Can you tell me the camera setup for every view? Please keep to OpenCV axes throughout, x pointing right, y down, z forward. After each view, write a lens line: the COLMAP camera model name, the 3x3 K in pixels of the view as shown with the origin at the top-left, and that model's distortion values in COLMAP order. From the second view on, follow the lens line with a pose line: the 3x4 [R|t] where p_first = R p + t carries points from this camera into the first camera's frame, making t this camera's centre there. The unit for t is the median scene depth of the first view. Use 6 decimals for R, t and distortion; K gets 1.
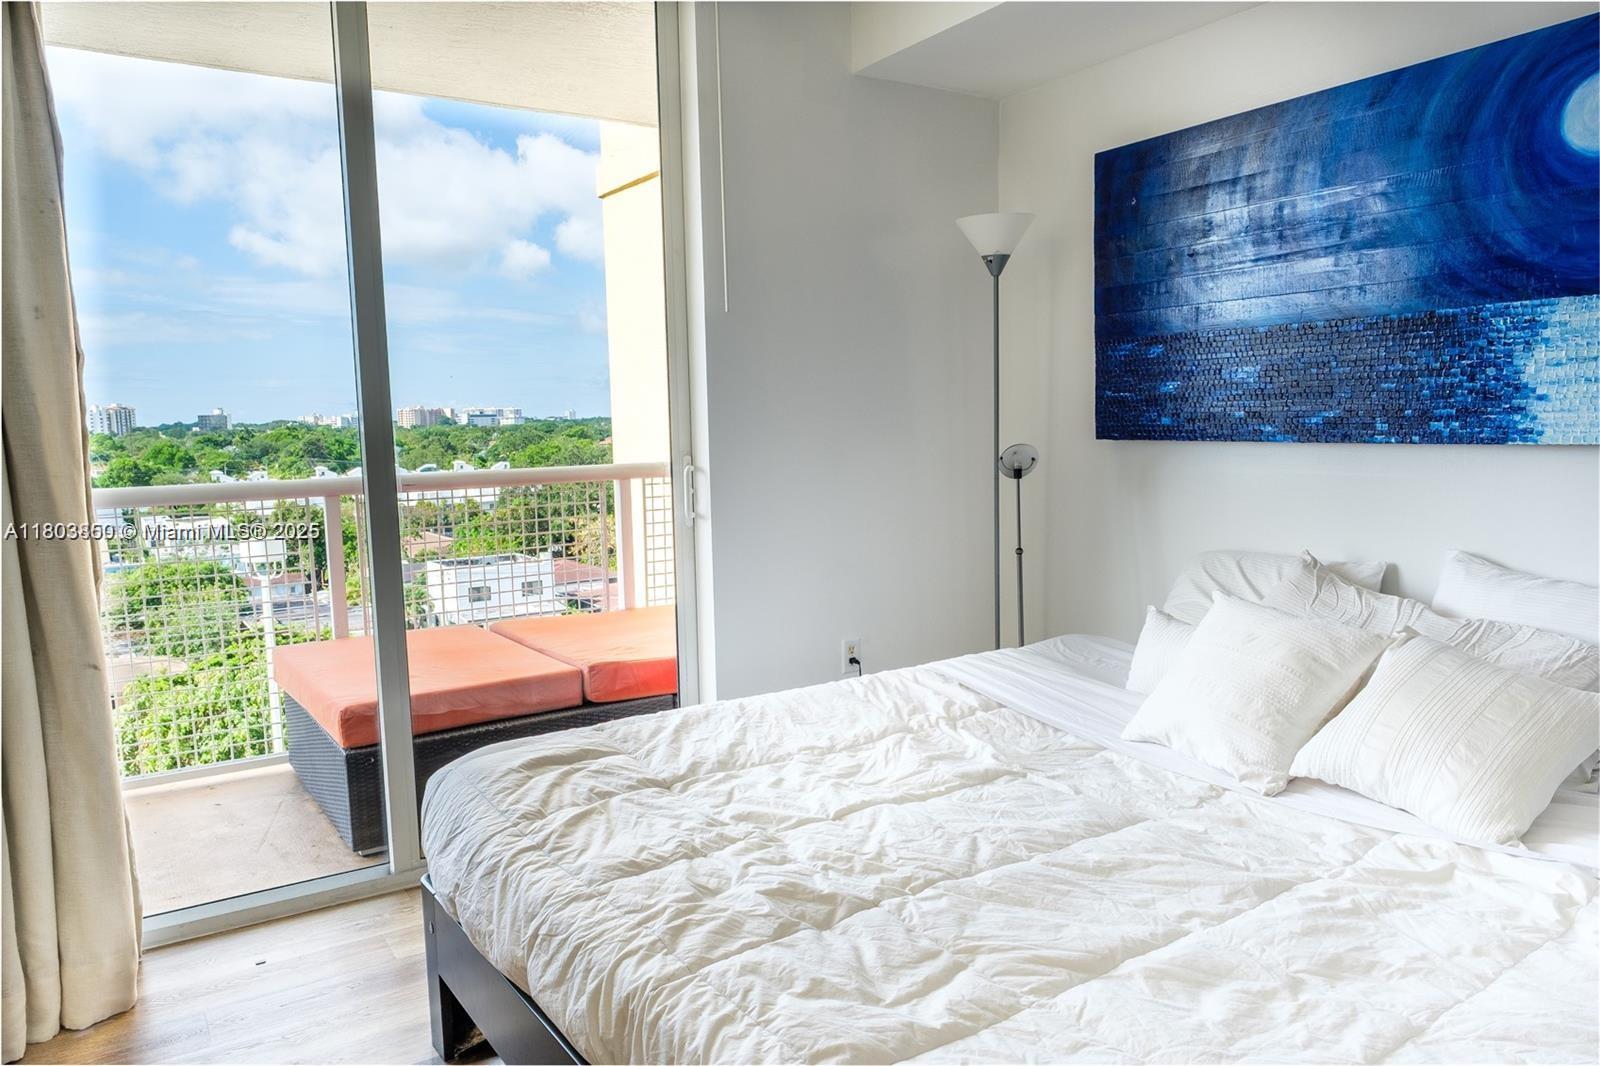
lens RADIAL K [[1099.3, 0, 790.8], [0, 1099.3, 546.2], [0, 0, 1]] dist [-0.005215, 0.003354]
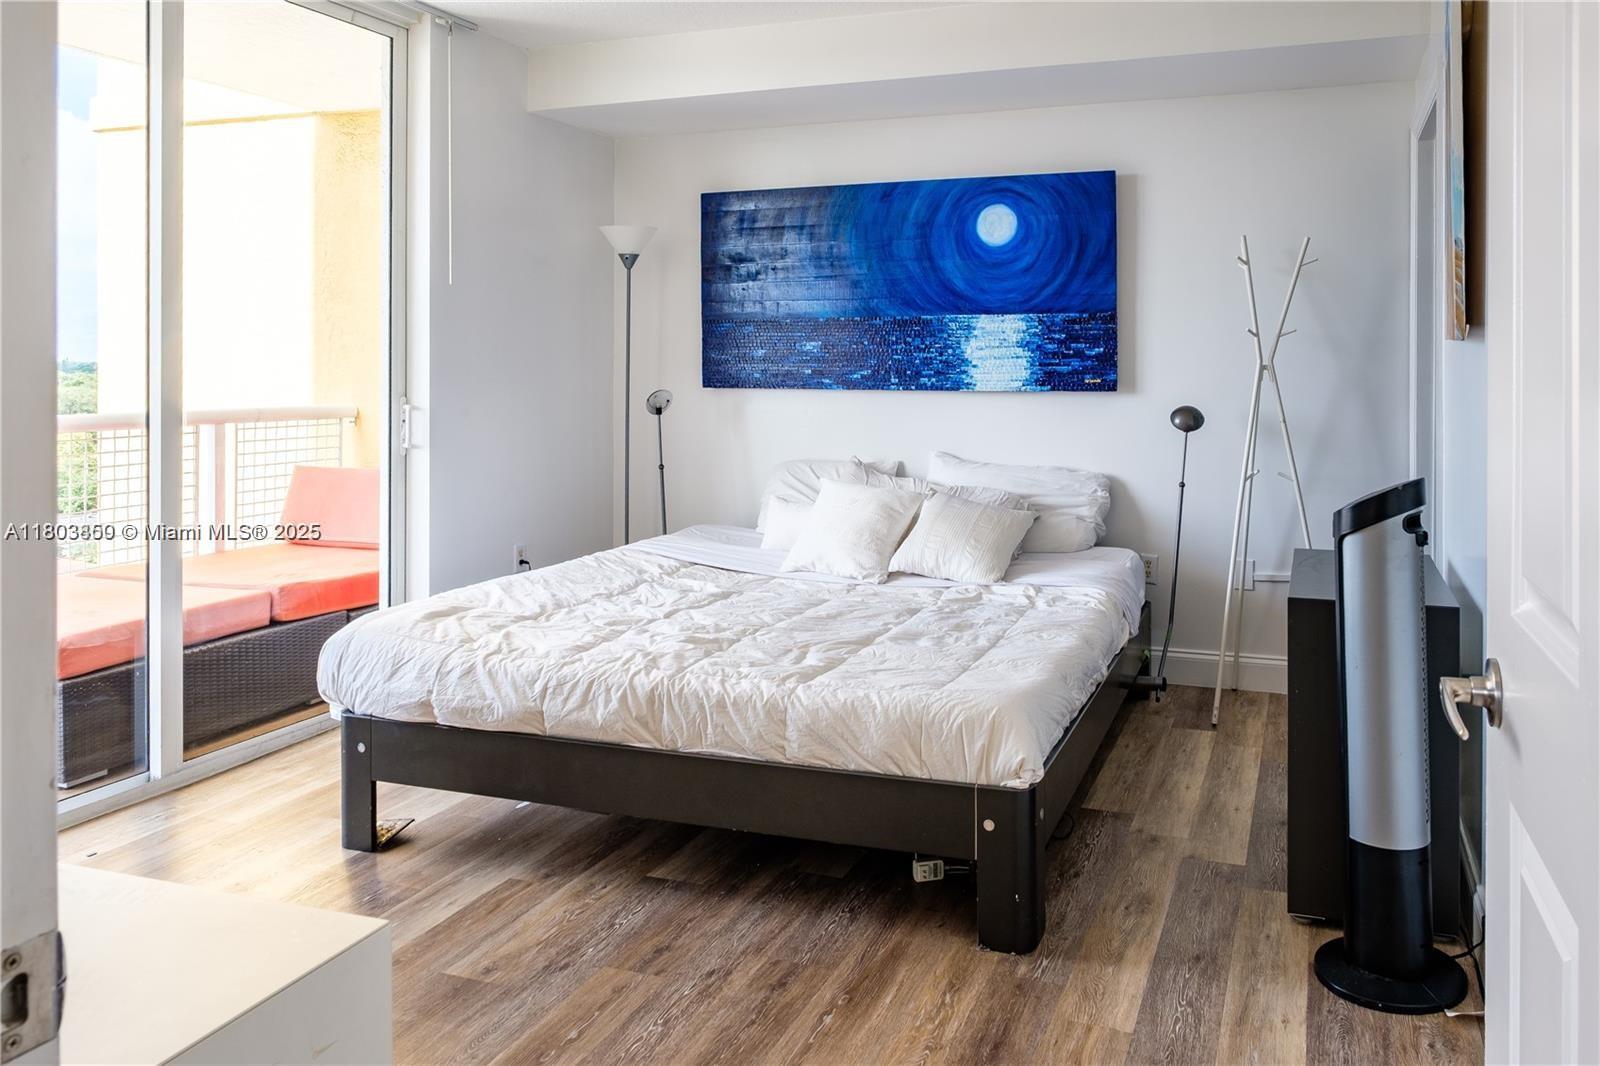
lens RADIAL K [[1099.3, 0, 901.8], [0, 1099.3, 368.1], [0, 0, 1]] dist [-0.005215, 0.003354]
pose [[0.804701, 0.022940, 0.593236, -0.493140], [0.050693, 0.992949, -0.107160, 0.058777], [-0.591512, 0.116305, 0.797864, -0.396648]]
